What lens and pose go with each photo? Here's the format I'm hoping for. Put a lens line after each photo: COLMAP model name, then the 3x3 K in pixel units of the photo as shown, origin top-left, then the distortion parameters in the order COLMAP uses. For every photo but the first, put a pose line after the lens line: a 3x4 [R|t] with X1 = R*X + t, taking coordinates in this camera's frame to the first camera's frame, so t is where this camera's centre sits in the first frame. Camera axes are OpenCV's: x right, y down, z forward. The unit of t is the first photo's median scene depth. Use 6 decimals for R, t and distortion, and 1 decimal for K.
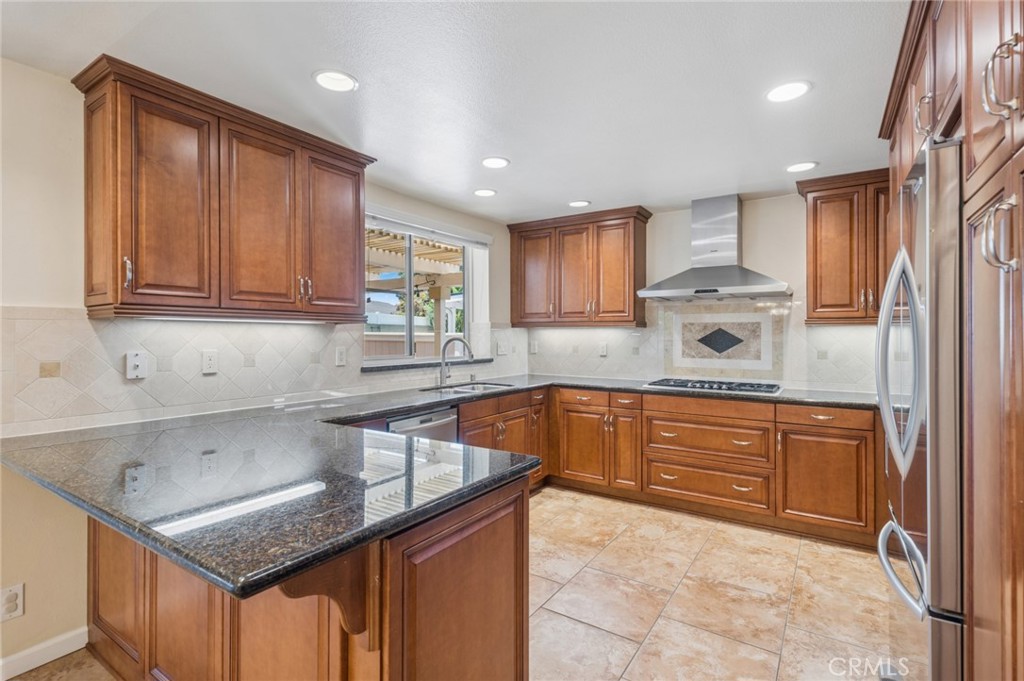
lens RADIAL K [[481.8, 0, 507.1], [0, 481.8, 331.8], [0, 0, 1]] dist [-0.000096, -0.000112]
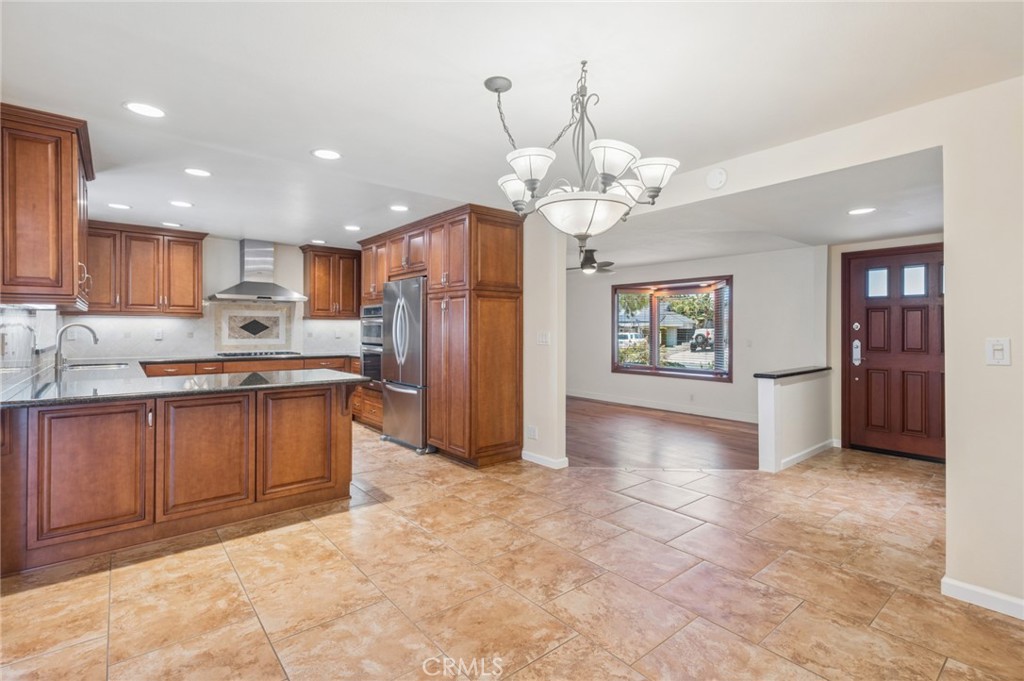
lens RADIAL K [[477.4, 0, 514.4], [0, 477.4, 329.0], [0, 0, 1]] dist [0.002464, 0.000571]
pose [[0.282486, -0.000278, 0.959271, -0.917545], [-0.009473, 0.999950, 0.003080, 0.011363], [-0.959225, -0.009958, 0.282469, -0.307885]]
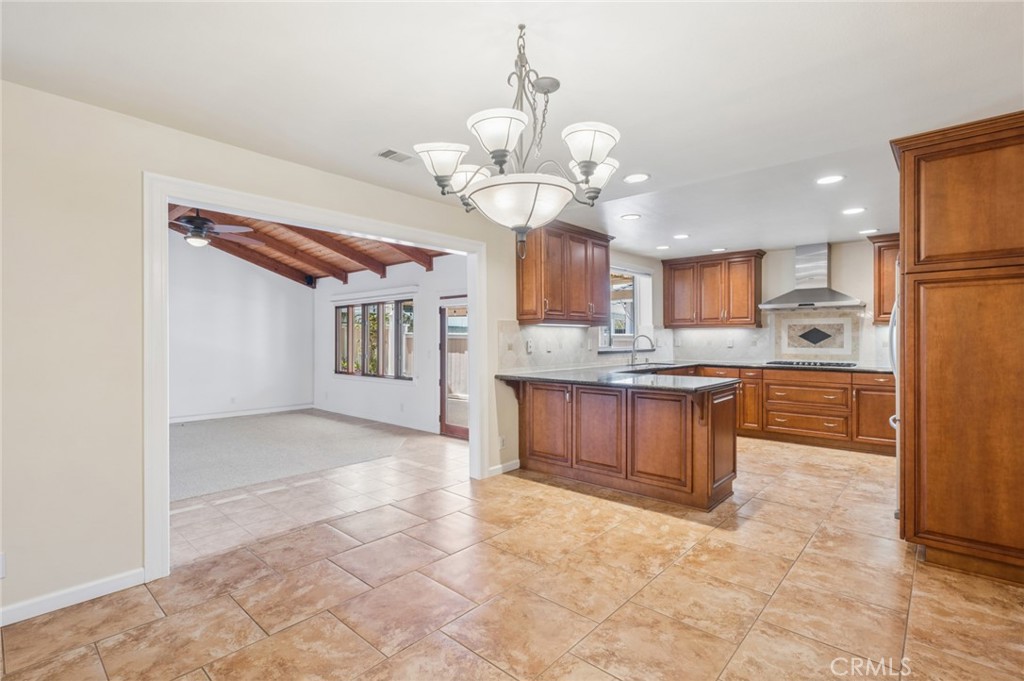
lens RADIAL K [[475.1, 0, 512.0], [0, 475.1, 340.5], [0, 0, 1]] dist [0.001067, 0.000992]
pose [[0.989911, -0.003801, -0.141641, -0.325213], [0.005445, 0.999922, 0.011215, 0.011254], [0.141587, -0.011873, 0.989855, -0.691484]]
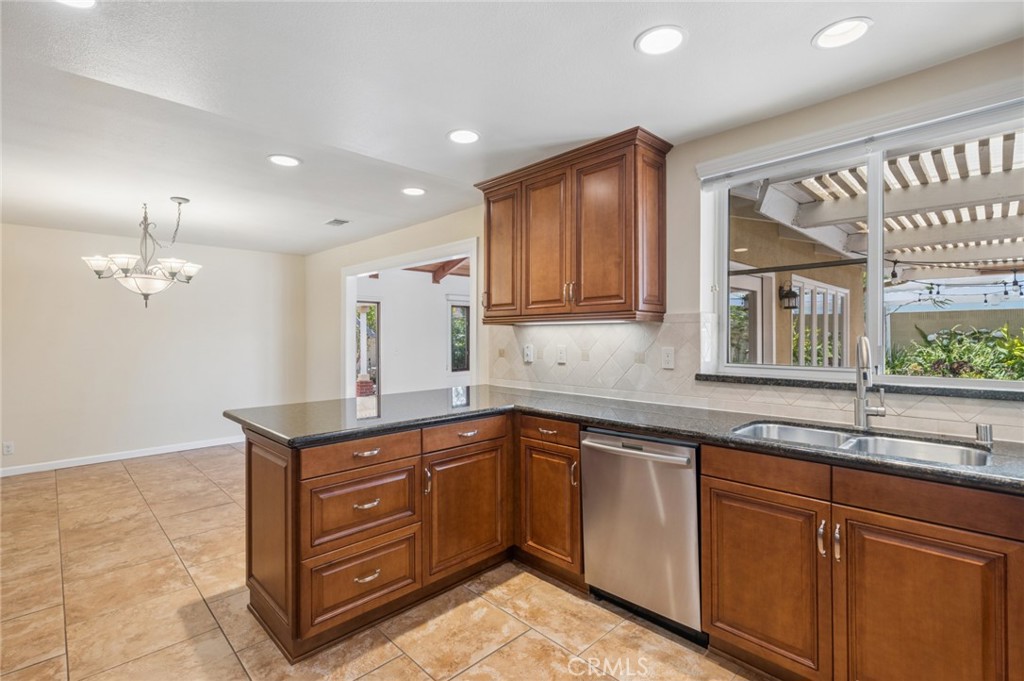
lens RADIAL K [[473.3, 0, 514.0], [0, 473.3, 333.3], [0, 0, 1]] dist [0.001864, 0.000323]
pose [[-0.199027, -0.004770, -0.979982, 0.470062], [0.011258, 0.999911, -0.007153, 0.007475], [0.979929, -0.012456, -0.198955, 0.758494]]
